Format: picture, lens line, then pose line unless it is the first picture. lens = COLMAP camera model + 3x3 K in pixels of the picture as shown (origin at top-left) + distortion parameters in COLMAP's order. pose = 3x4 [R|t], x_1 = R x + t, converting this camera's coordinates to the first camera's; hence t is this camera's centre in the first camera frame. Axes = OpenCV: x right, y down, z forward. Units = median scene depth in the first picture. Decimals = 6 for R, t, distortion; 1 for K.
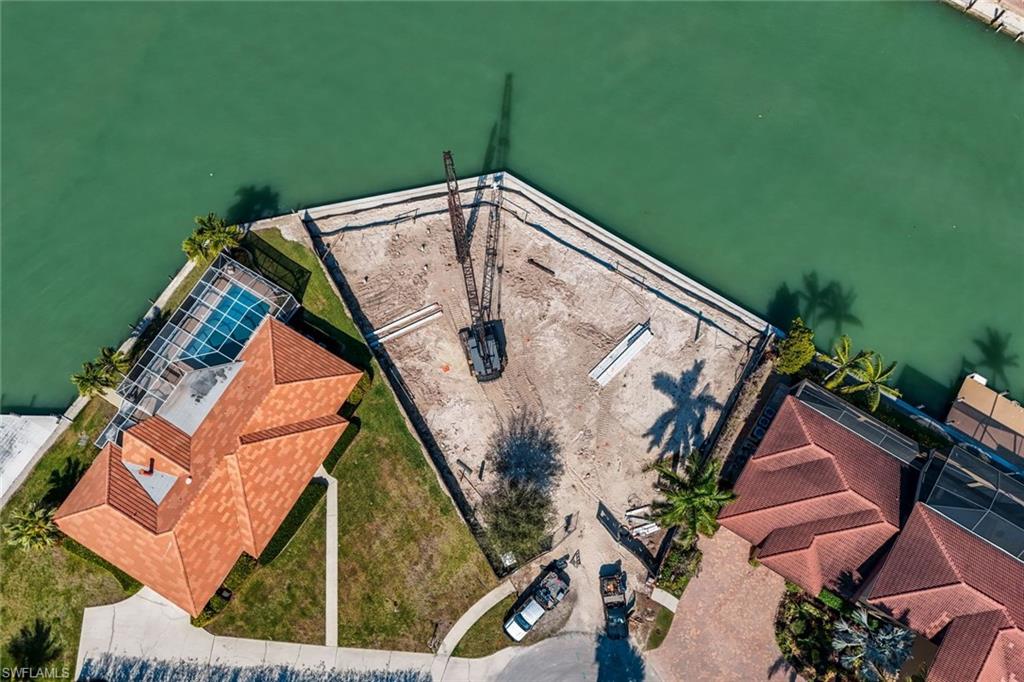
lens RADIAL K [[806.6, 0, 511.3], [0, 806.6, 358.7], [0, 0, 1]] dist [0.100306, -0.106721]
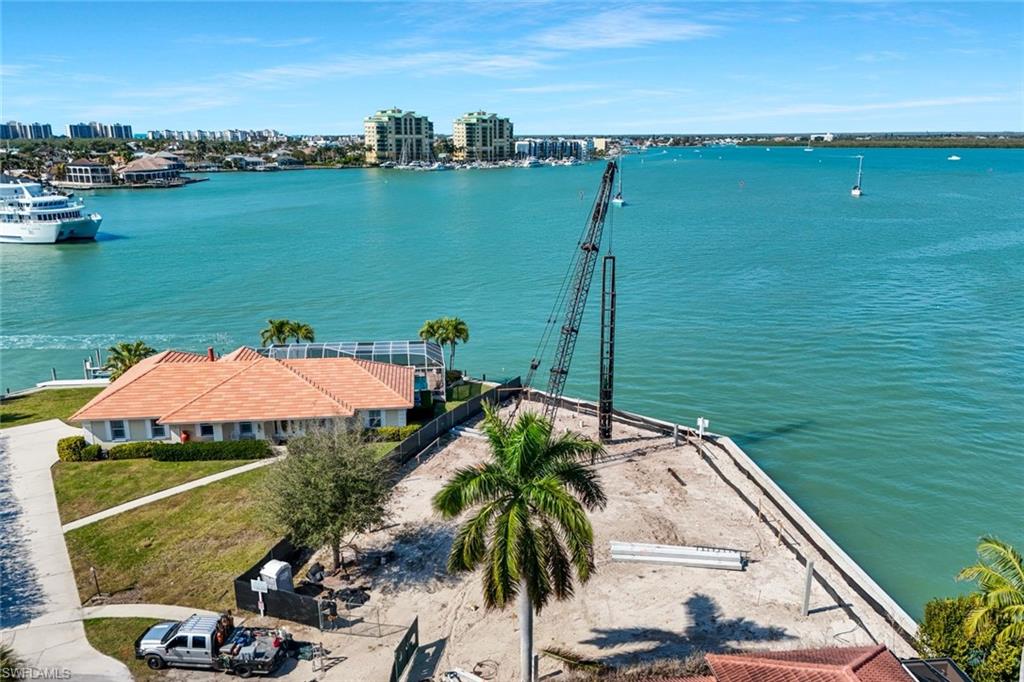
lens RADIAL K [[806.6, 0, 511.3], [0, 806.6, 358.7], [0, 0, 1]] dist [0.100306, -0.106721]
pose [[0.613614, 0.187876, -0.766930, 0.502178], [-0.764264, 0.385415, -0.517065, 0.344432], [0.198442, 0.903415, 0.380082, 0.634261]]
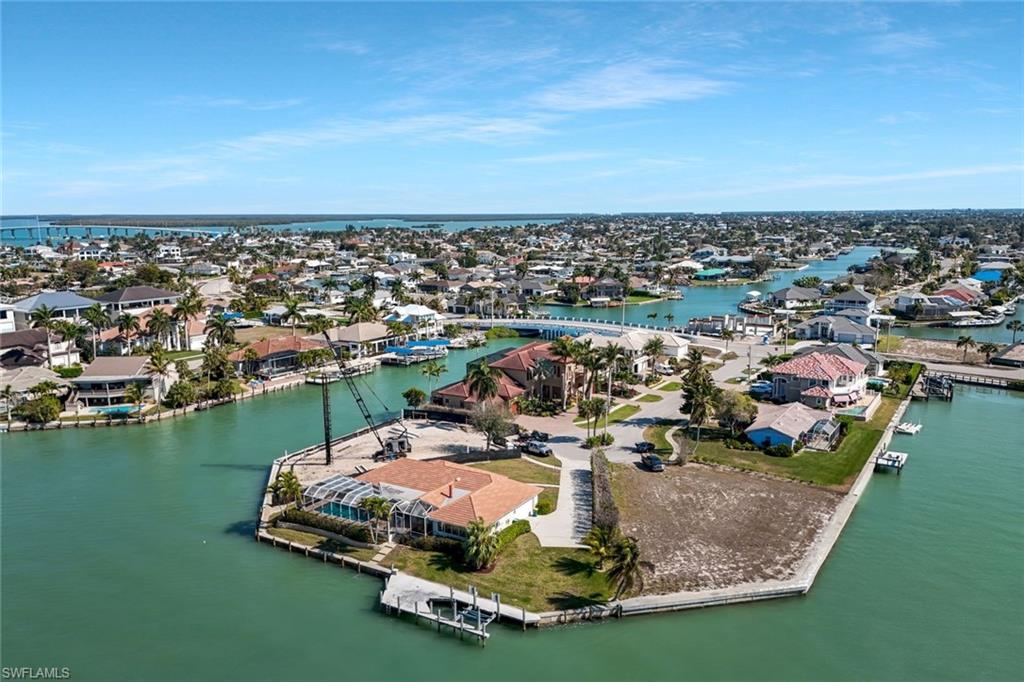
lens RADIAL K [[773.3, 0, 516.6], [0, 773.3, 364.3], [0, 0, 1]] dist [0.101428, -0.120754]
pose [[-0.001435, -0.217567, 0.976044, -1.602785], [0.973608, 0.222452, 0.051018, 0.122852], [-0.228223, 0.950357, 0.211506, 0.422879]]
